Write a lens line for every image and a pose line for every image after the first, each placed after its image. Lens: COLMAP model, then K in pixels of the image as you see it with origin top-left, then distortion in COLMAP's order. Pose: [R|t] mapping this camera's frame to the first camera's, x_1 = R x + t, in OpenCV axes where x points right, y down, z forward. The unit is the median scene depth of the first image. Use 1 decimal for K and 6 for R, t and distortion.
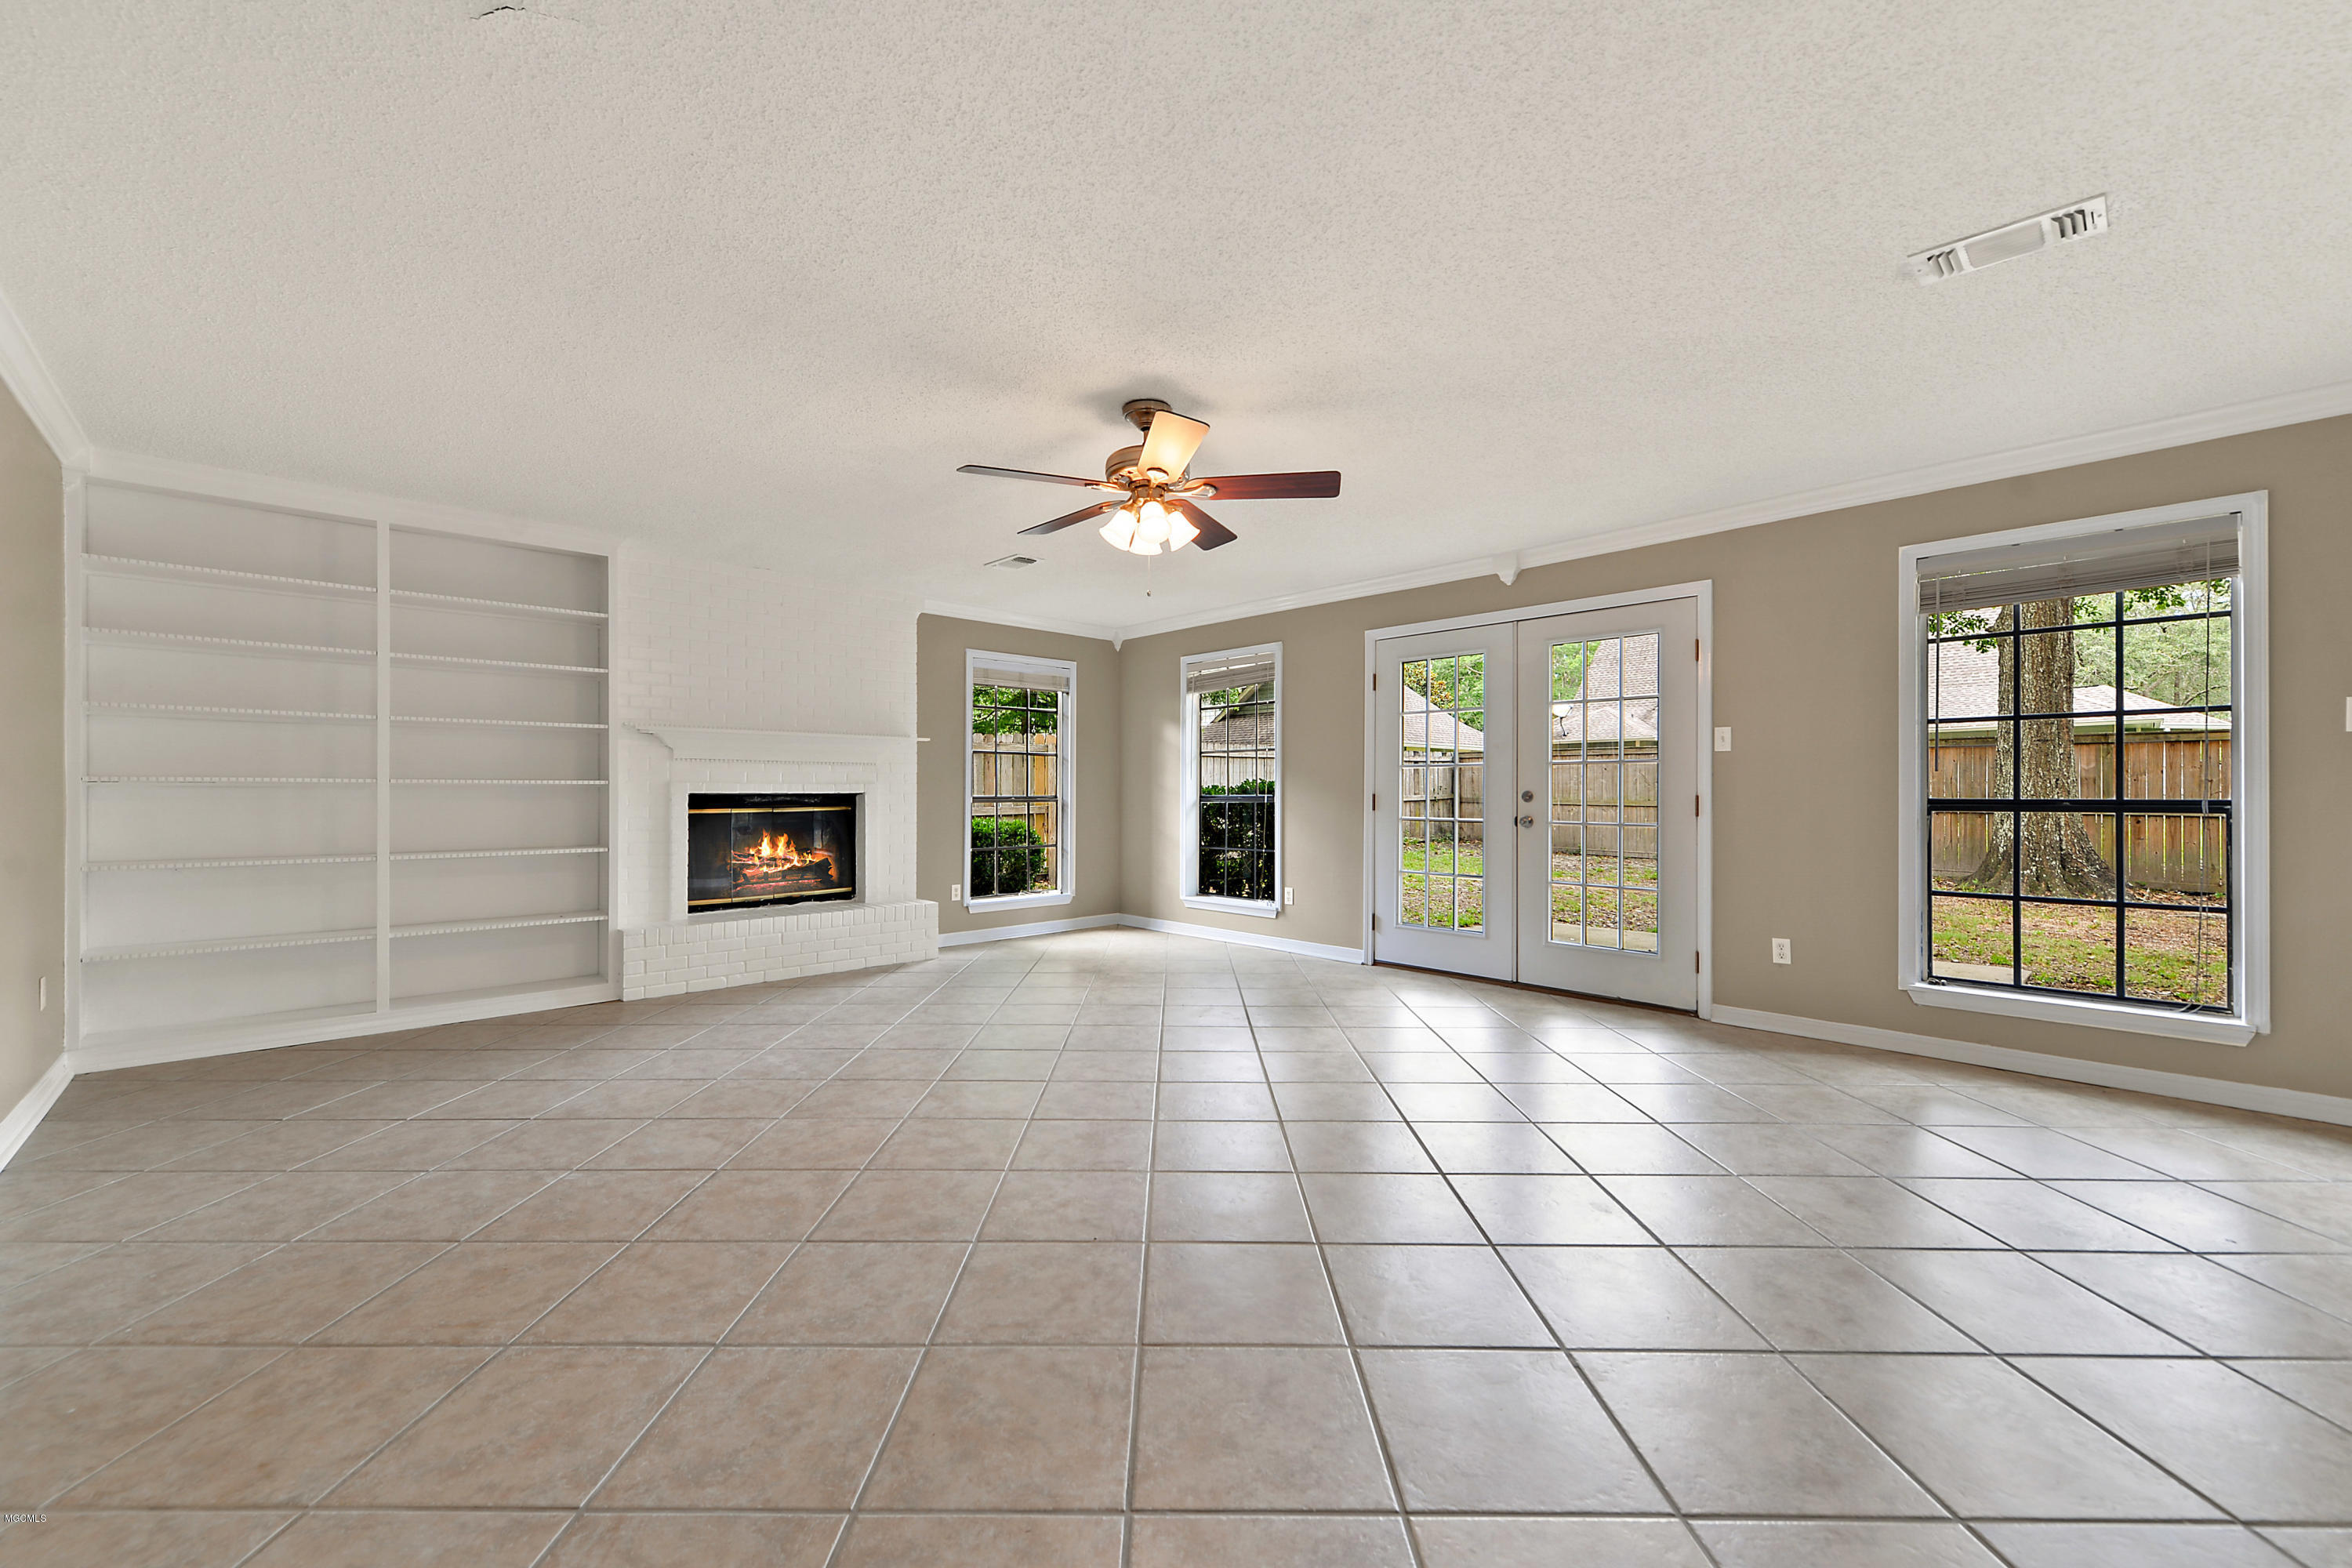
lens RADIAL K [[928.8, 0, 1165.5], [0, 928.8, 791.7], [0, 0, 1]] dist [0.003013, -0.000229]
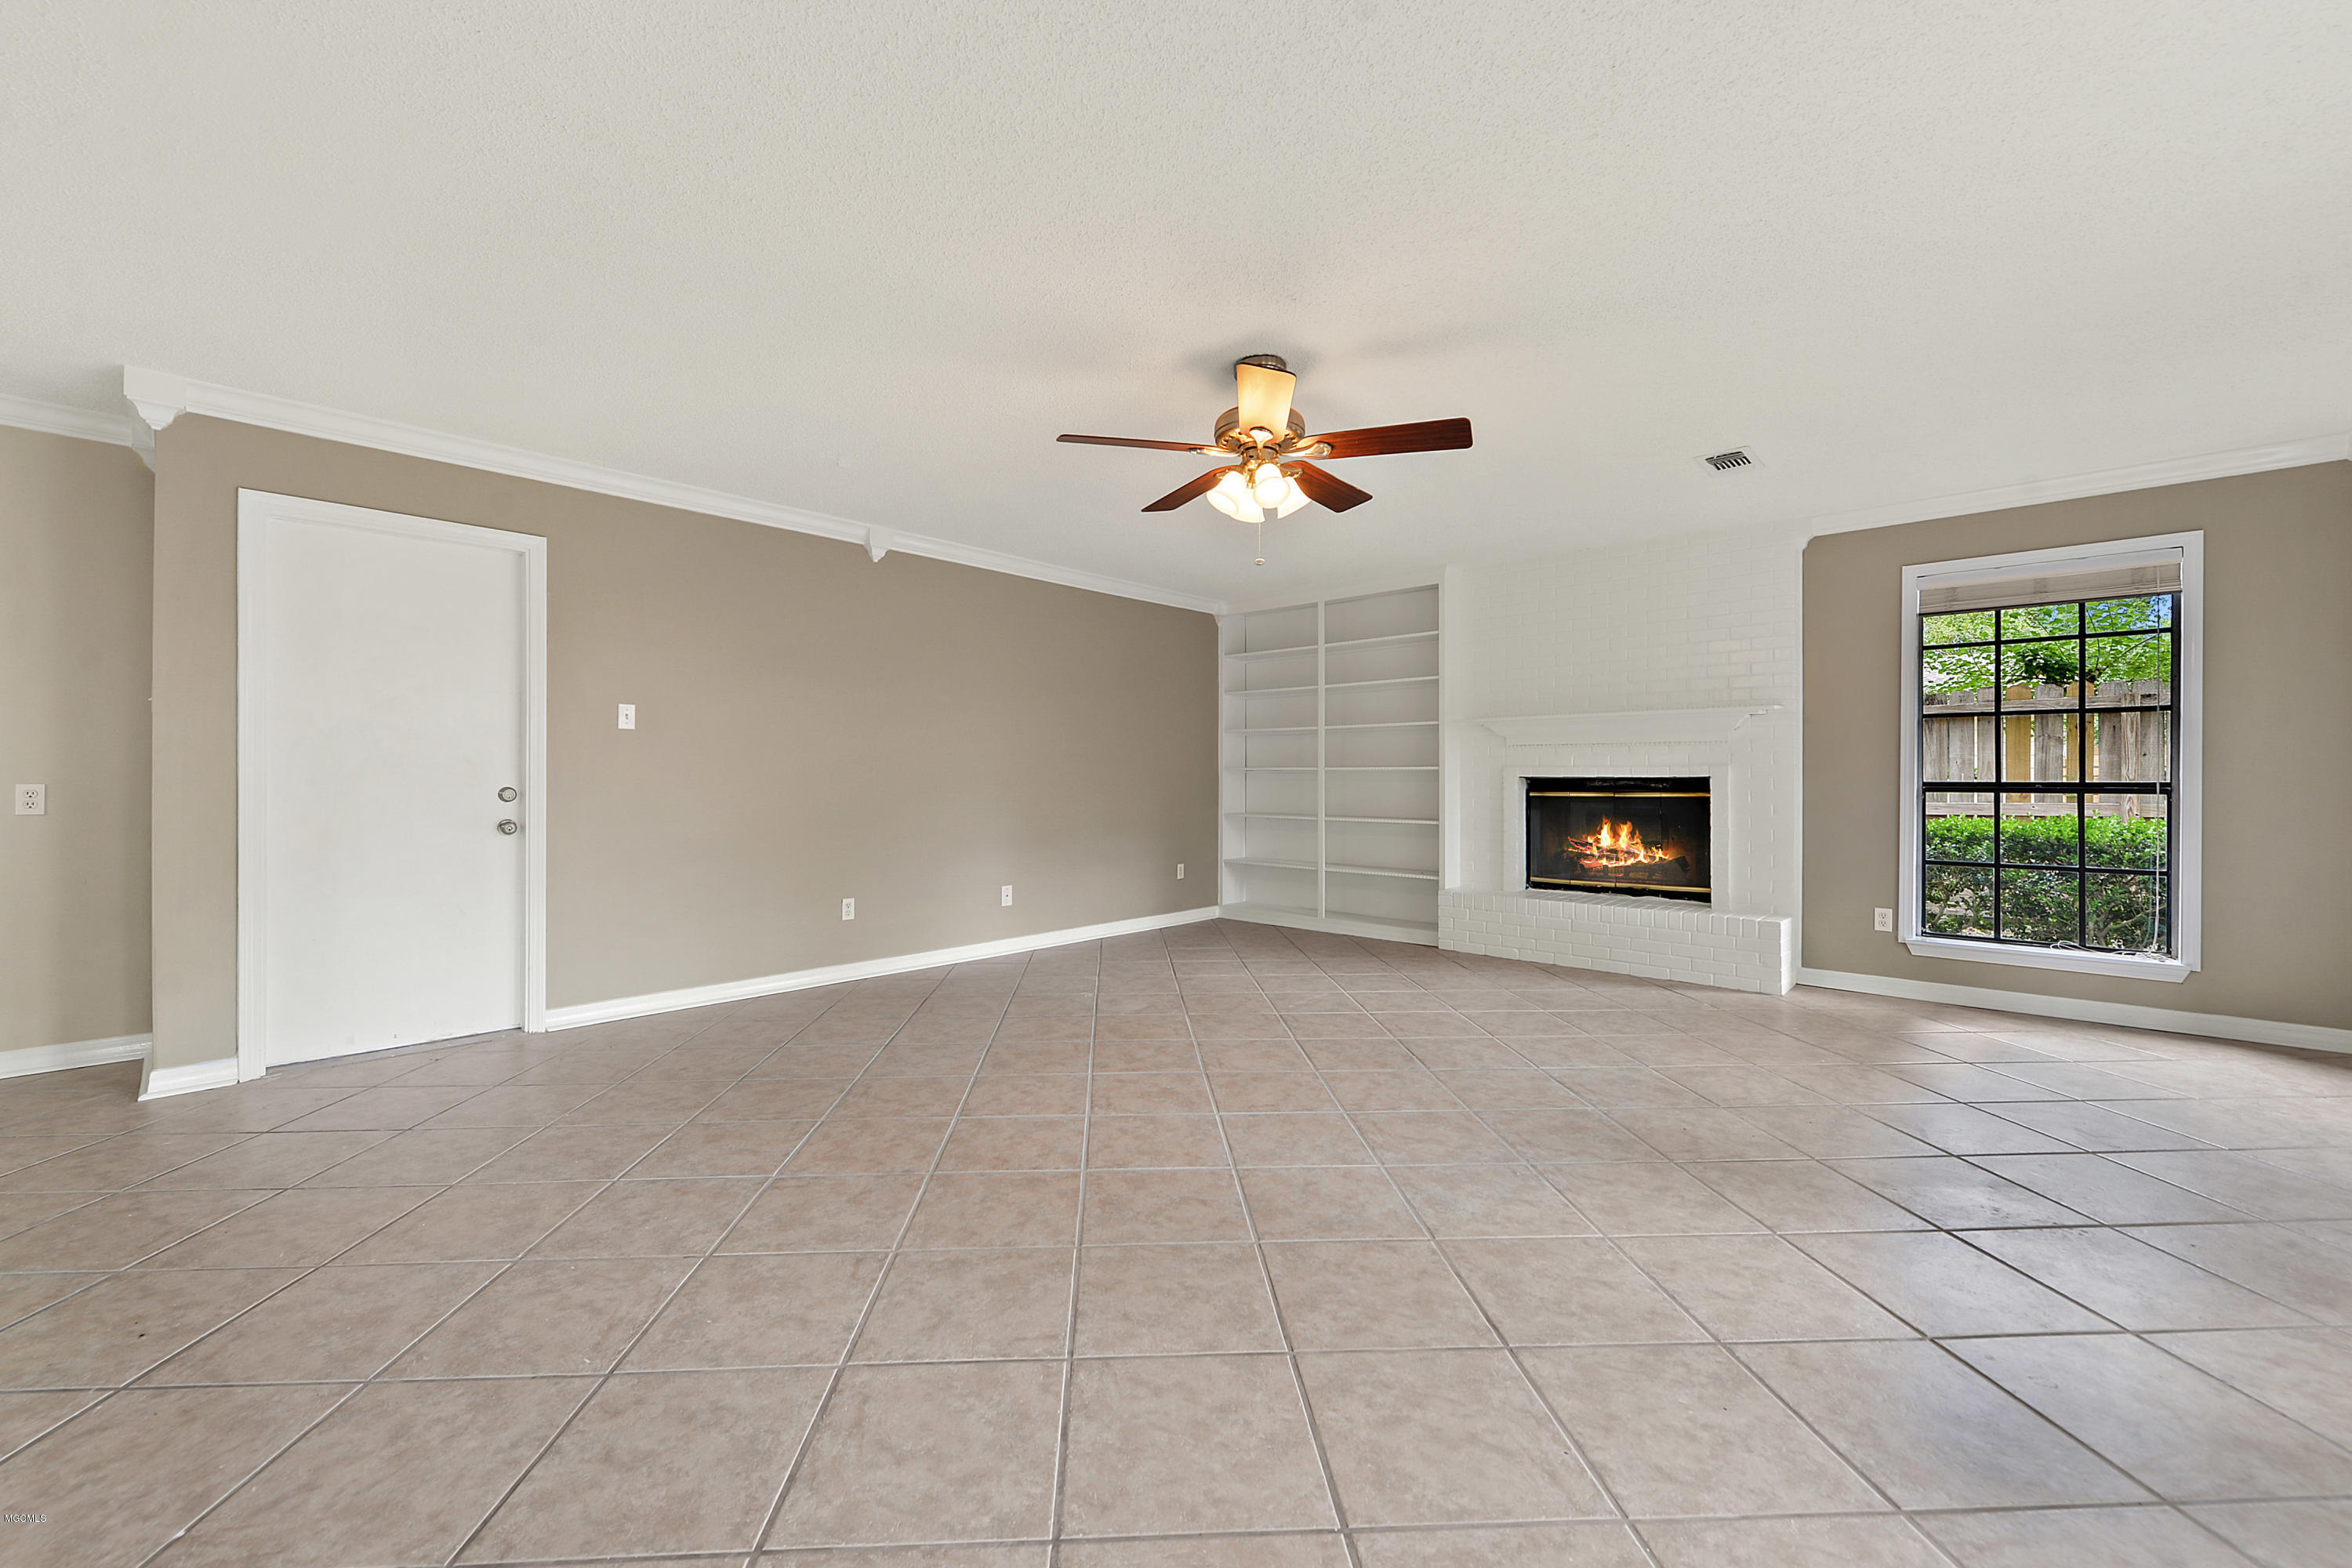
lens RADIAL K [[928.8, 0, 1156.0], [0, 928.8, 786.0], [0, 0, 1]] dist [0.003013, -0.000229]
pose [[0.052223, 0.011159, -0.998573, 0.549150], [-0.000020, 0.999938, 0.011173, -0.000190], [0.998635, -0.000563, 0.052219, 0.510747]]
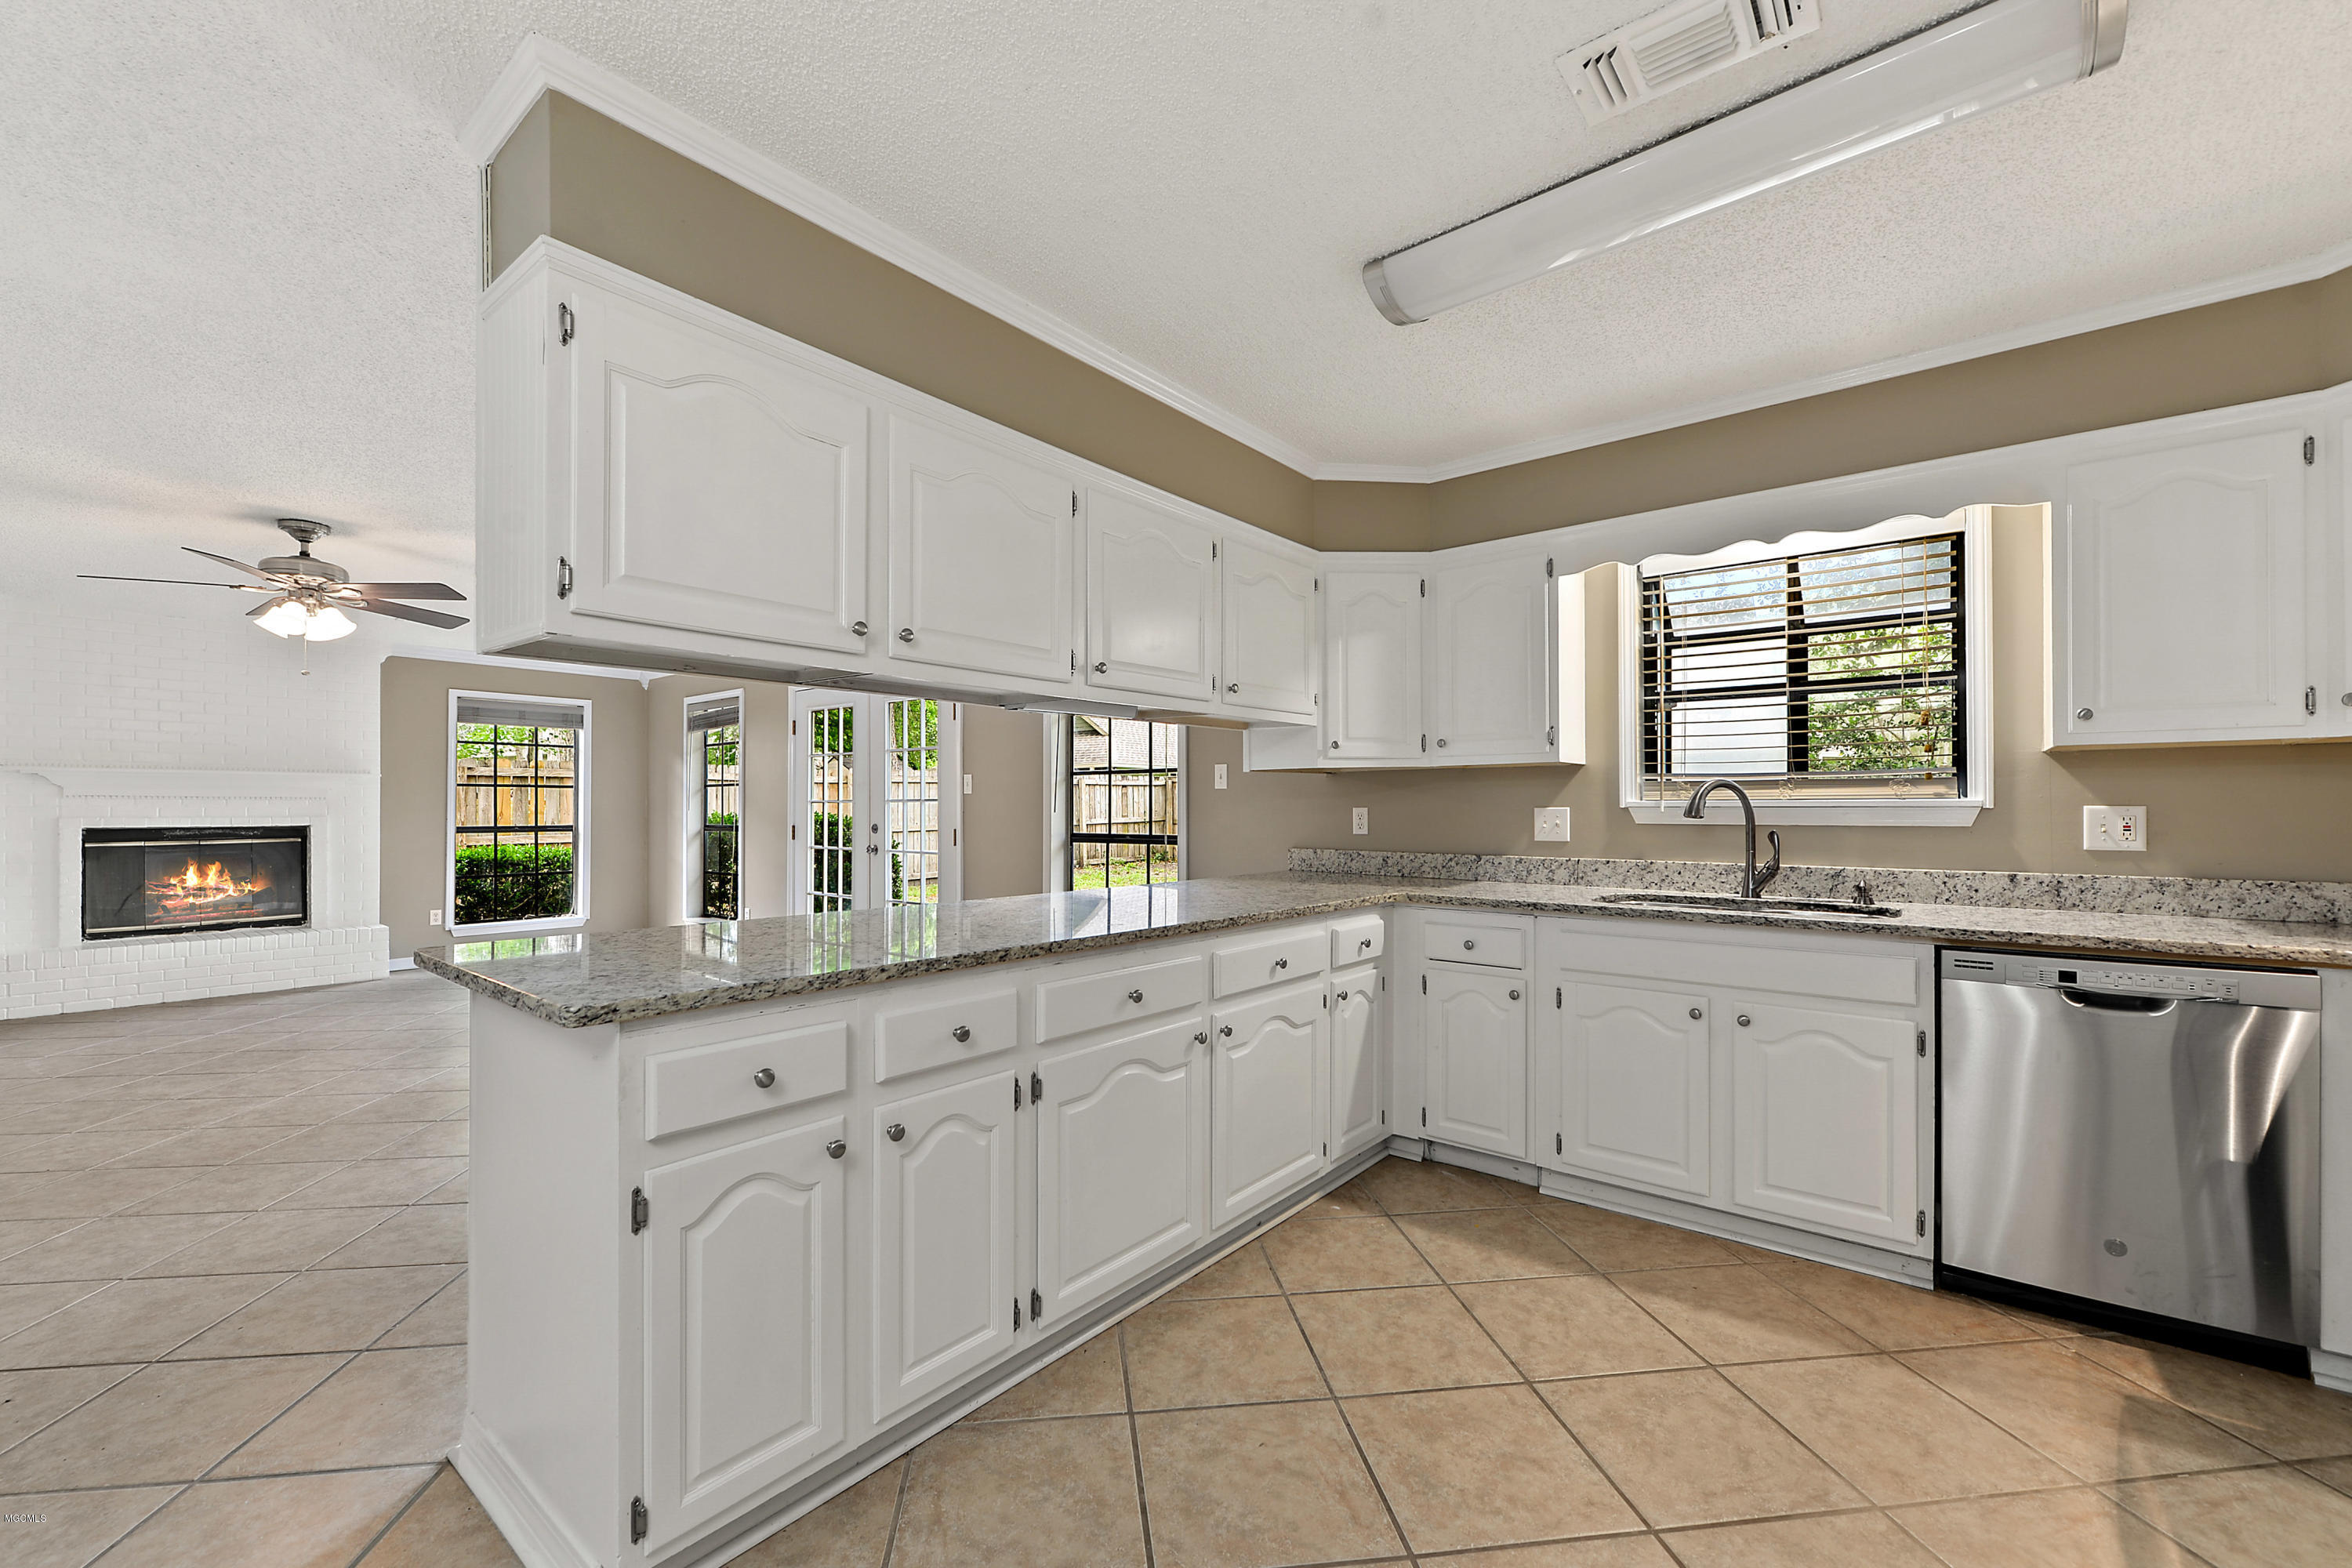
lens RADIAL K [[951.7, 0, 1173.2], [0, 951.7, 803.8], [0, 0, 1]] dist [-0.000416, 0.000047]
pose [[0.991167, 0.000164, 0.132618, 0.579008], [0.000640, 0.999982, -0.006018, -0.018185], [-0.132616, 0.006050, 0.991149, -0.244653]]
